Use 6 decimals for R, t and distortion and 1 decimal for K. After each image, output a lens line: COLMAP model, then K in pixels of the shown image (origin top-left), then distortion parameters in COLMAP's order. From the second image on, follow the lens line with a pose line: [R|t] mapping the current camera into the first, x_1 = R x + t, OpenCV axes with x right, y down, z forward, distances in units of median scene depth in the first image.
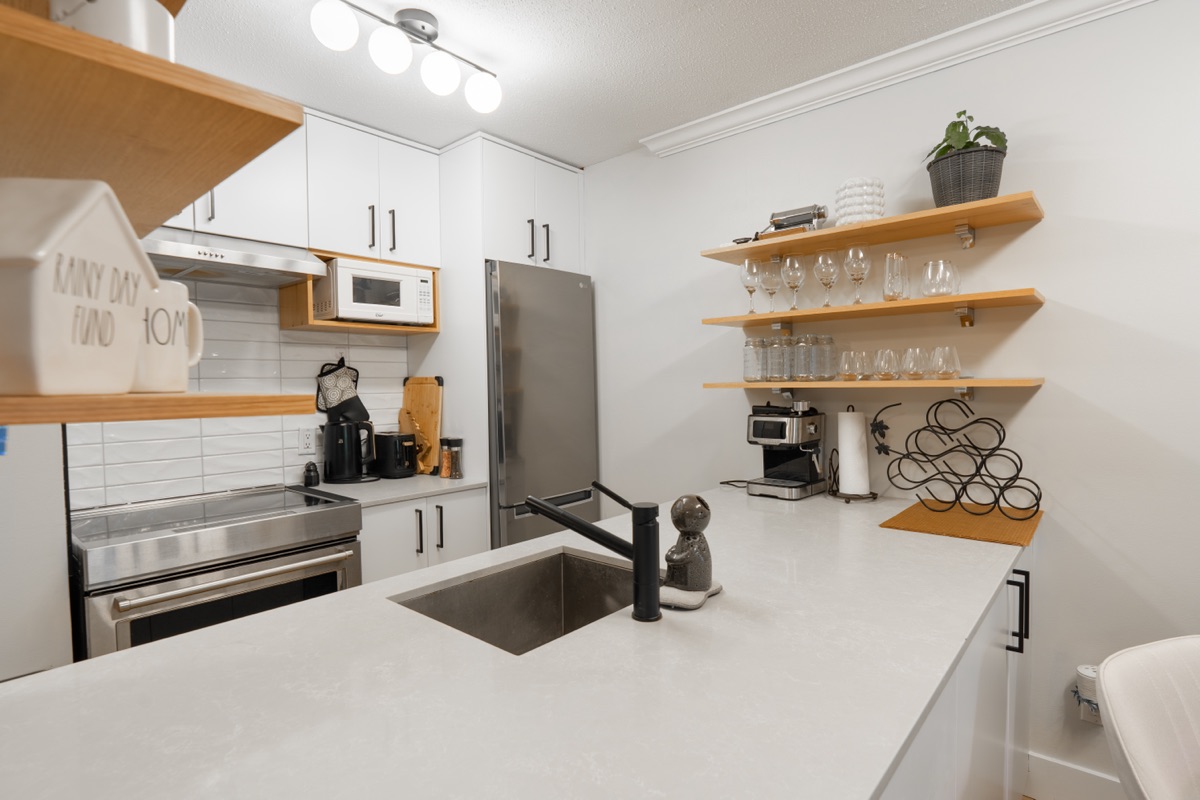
lens RADIAL K [[602.2, 0, 600.0], [0, 602.2, 400.0], [0, 0, 1]] dist [0.003059, 0.000148]
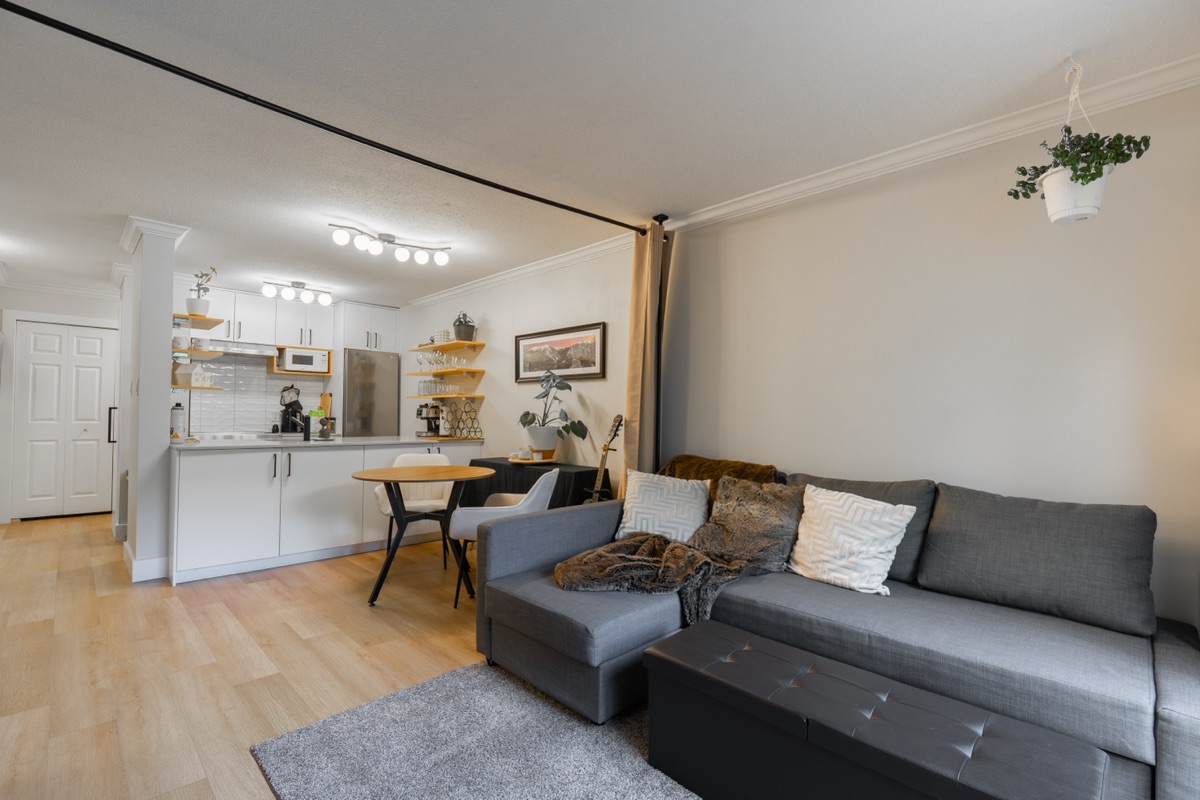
lens RADIAL K [[535.3, 0, 600.0], [0, 535.3, 400.0], [0, 0, 1]] dist [-0.001281, -0.000036]
pose [[0.997909, 0.022587, -0.060557, 1.064214], [-0.025796, 0.998275, -0.052737, 0.084788], [0.059262, 0.054189, 0.996771, -1.240054]]
